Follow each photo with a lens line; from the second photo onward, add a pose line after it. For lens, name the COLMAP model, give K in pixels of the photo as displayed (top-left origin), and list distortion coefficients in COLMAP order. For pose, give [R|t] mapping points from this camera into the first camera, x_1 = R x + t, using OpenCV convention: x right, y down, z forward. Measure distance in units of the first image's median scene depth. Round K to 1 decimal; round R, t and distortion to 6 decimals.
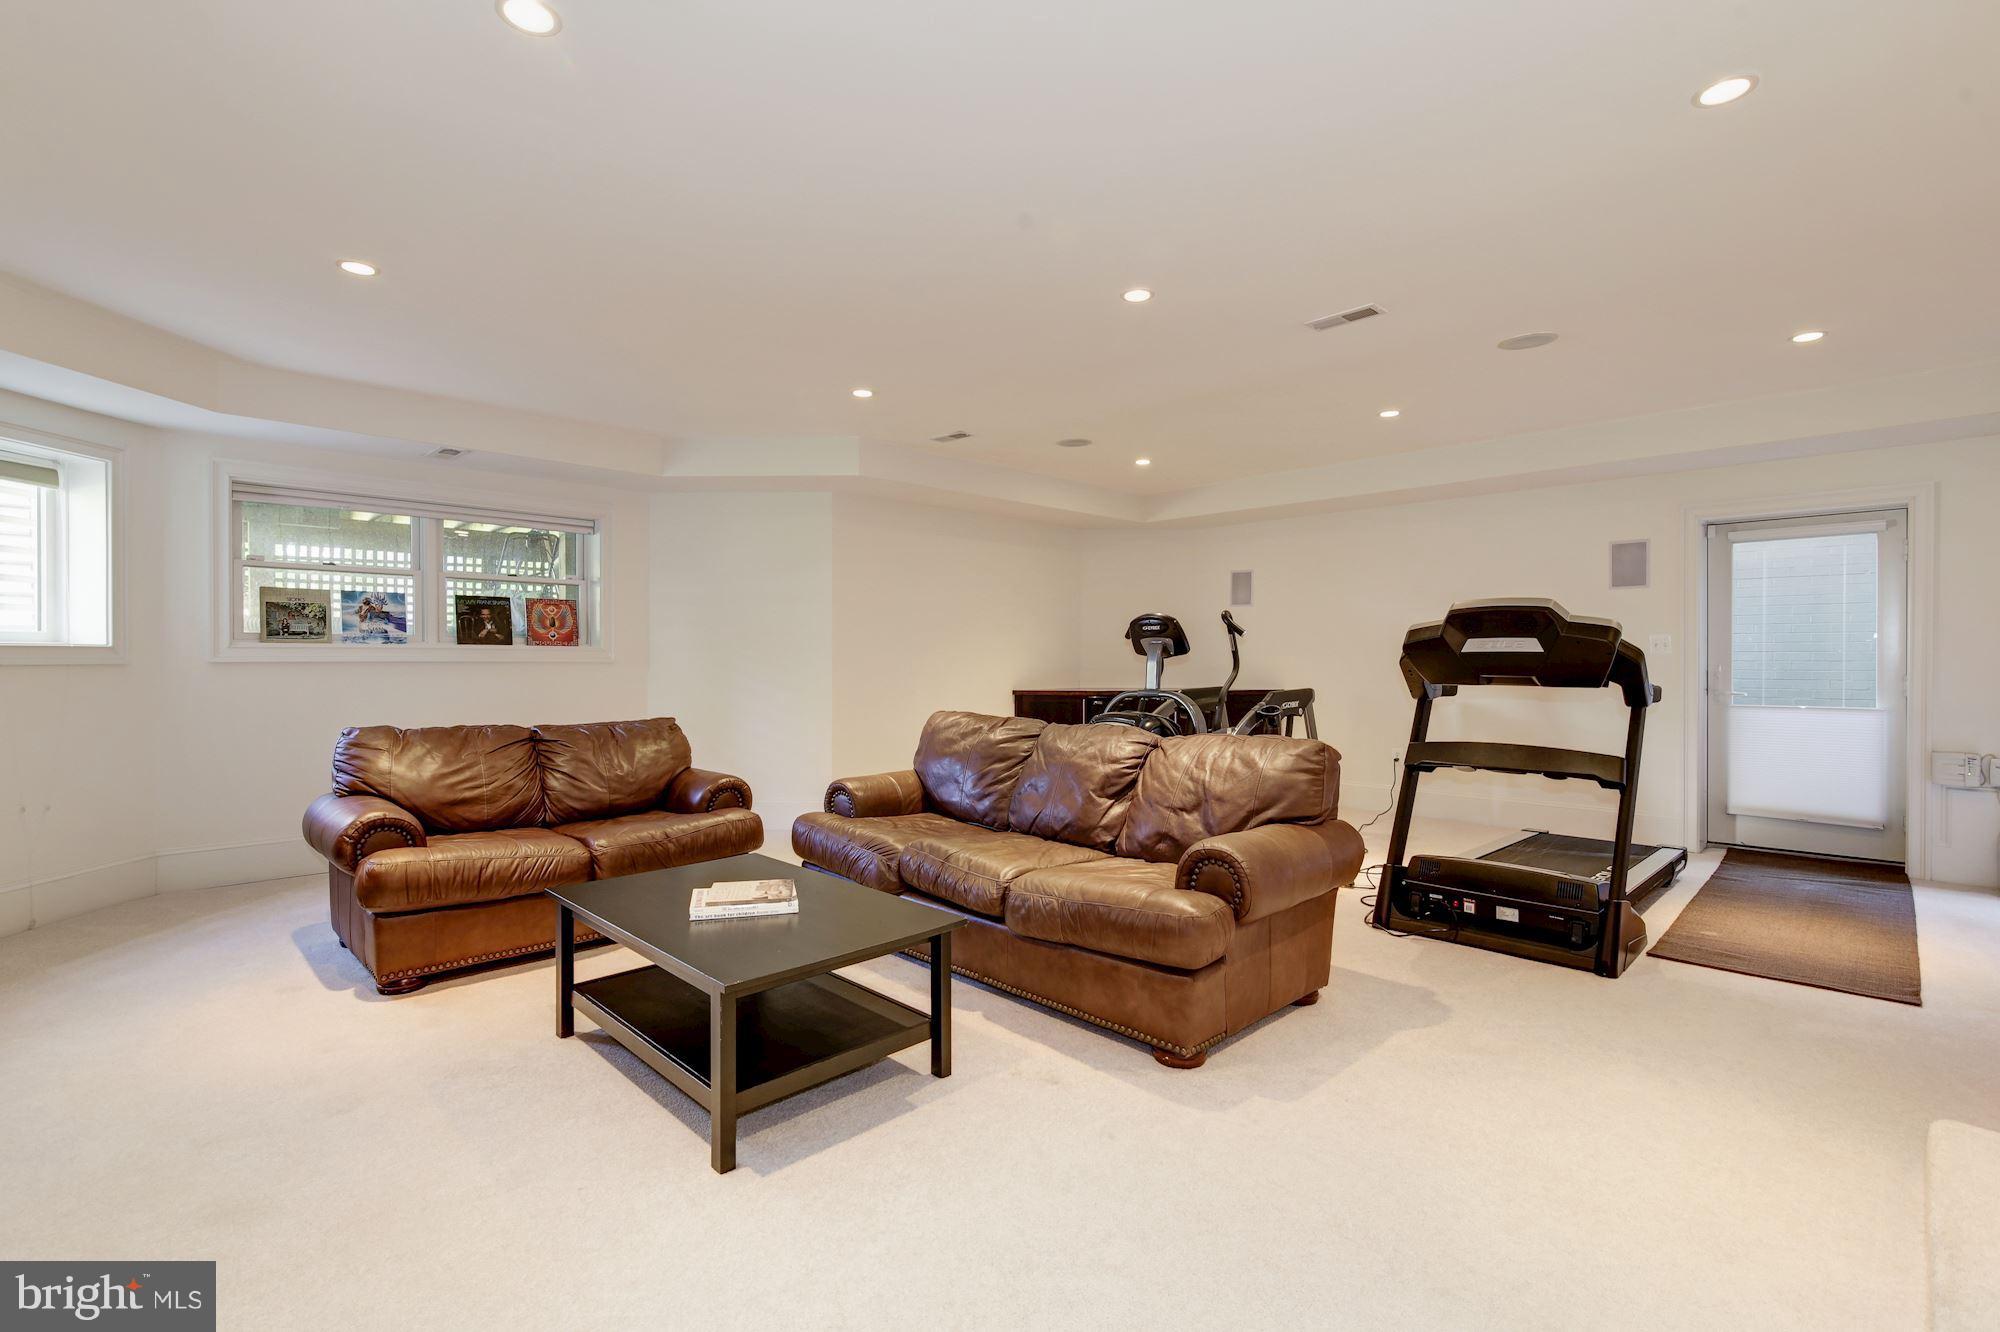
lens RADIAL K [[913.8, 0, 996.4], [0, 913.8, 659.5], [0, 0, 1]] dist [0.003339, 0.001029]
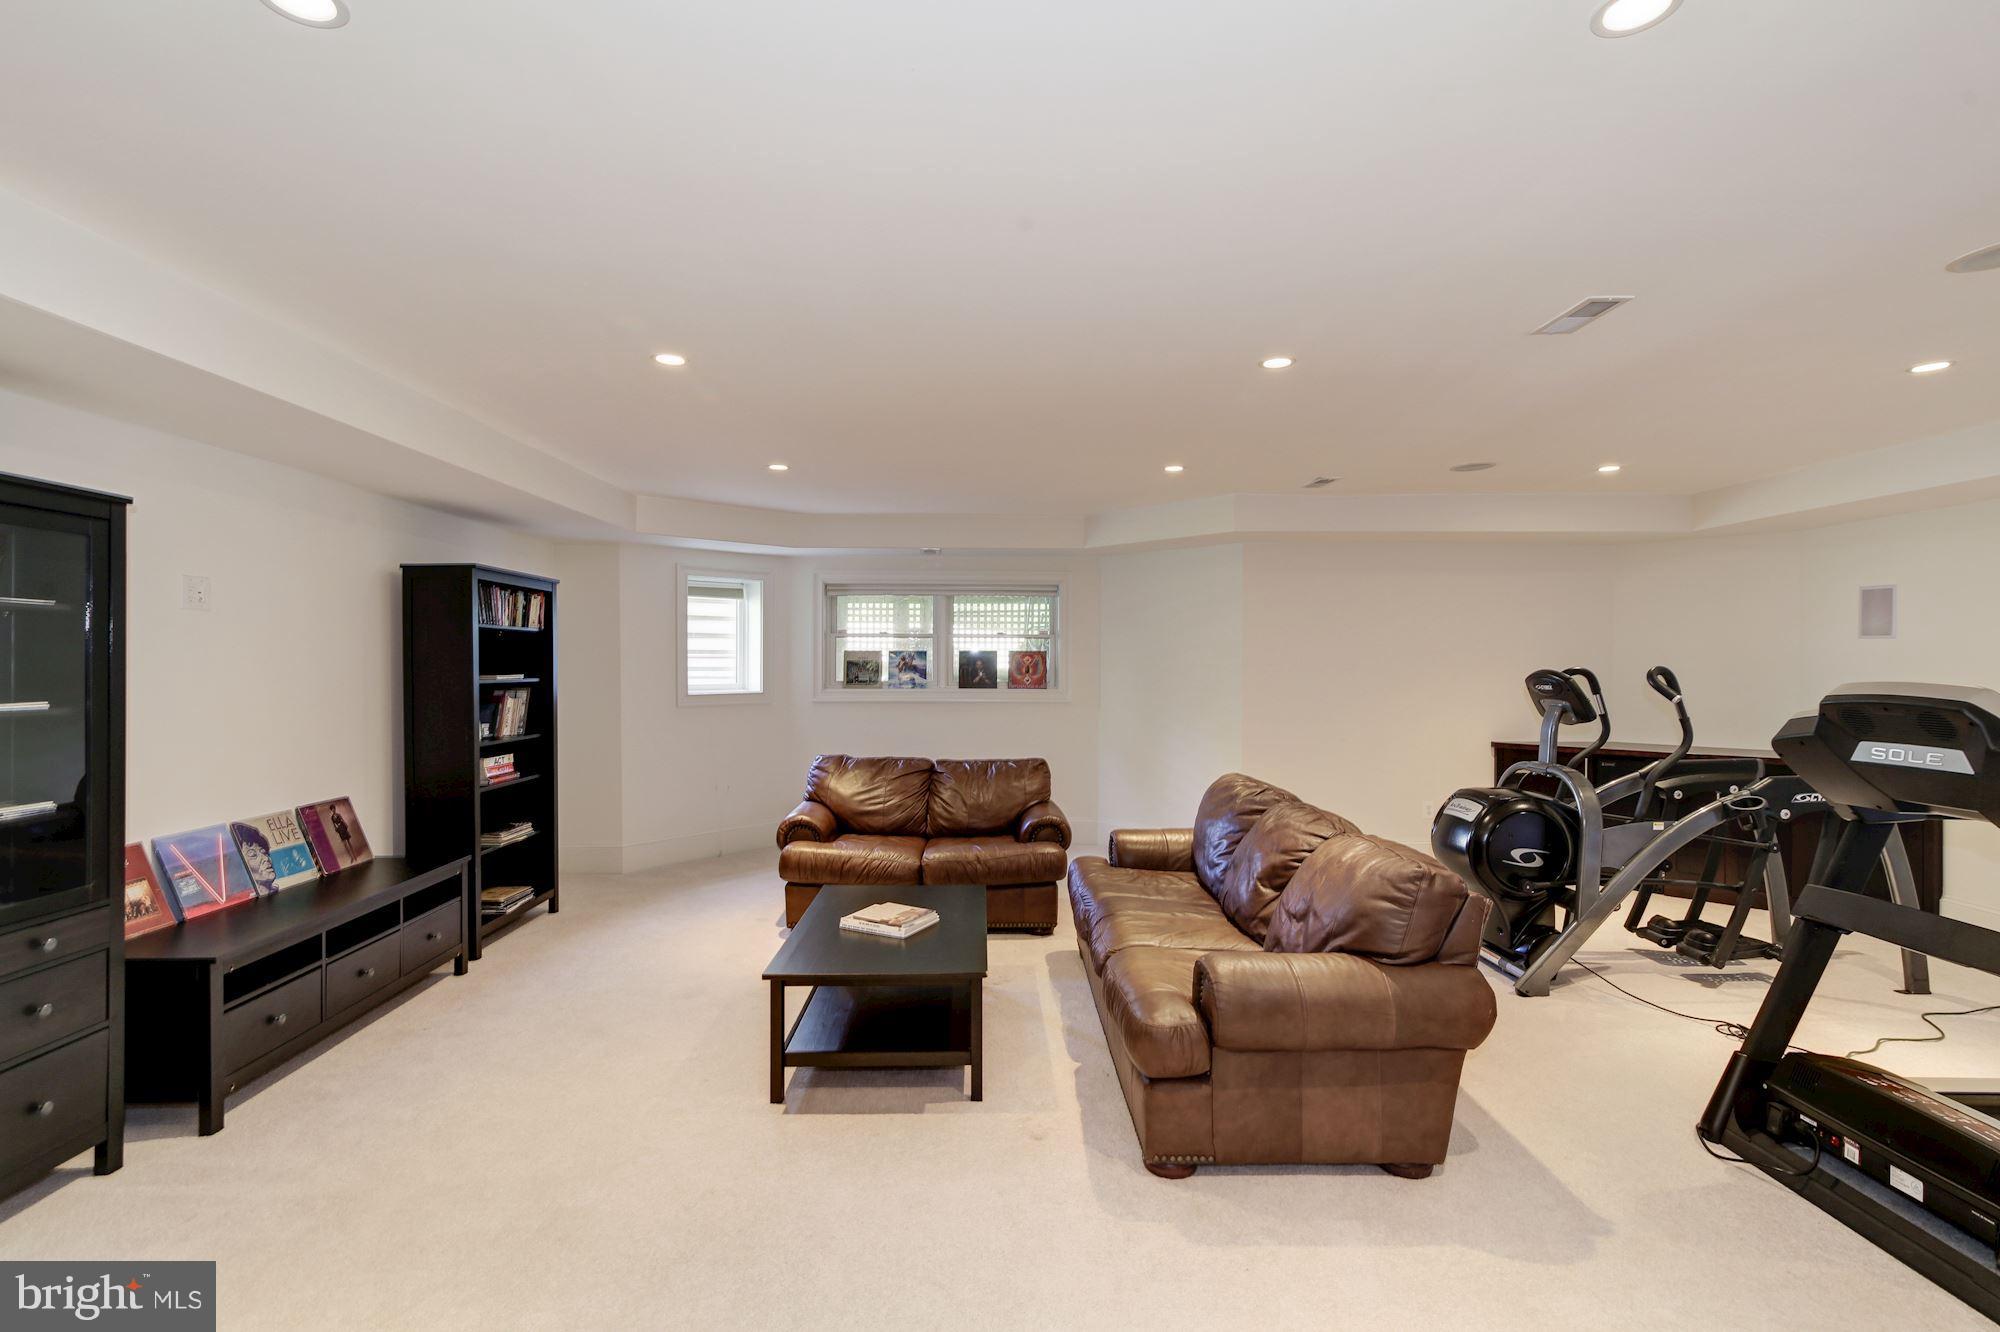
lens RADIAL K [[913.8, 0, 998.6], [0, 913.8, 665.6], [0, 0, 1]] dist [0.003339, 0.001029]
pose [[0.724864, 0.004835, -0.688875, 0.471305], [-0.002731, 0.999988, 0.004145, -0.070036], [0.688887, -0.001124, 0.724868, 0.094971]]
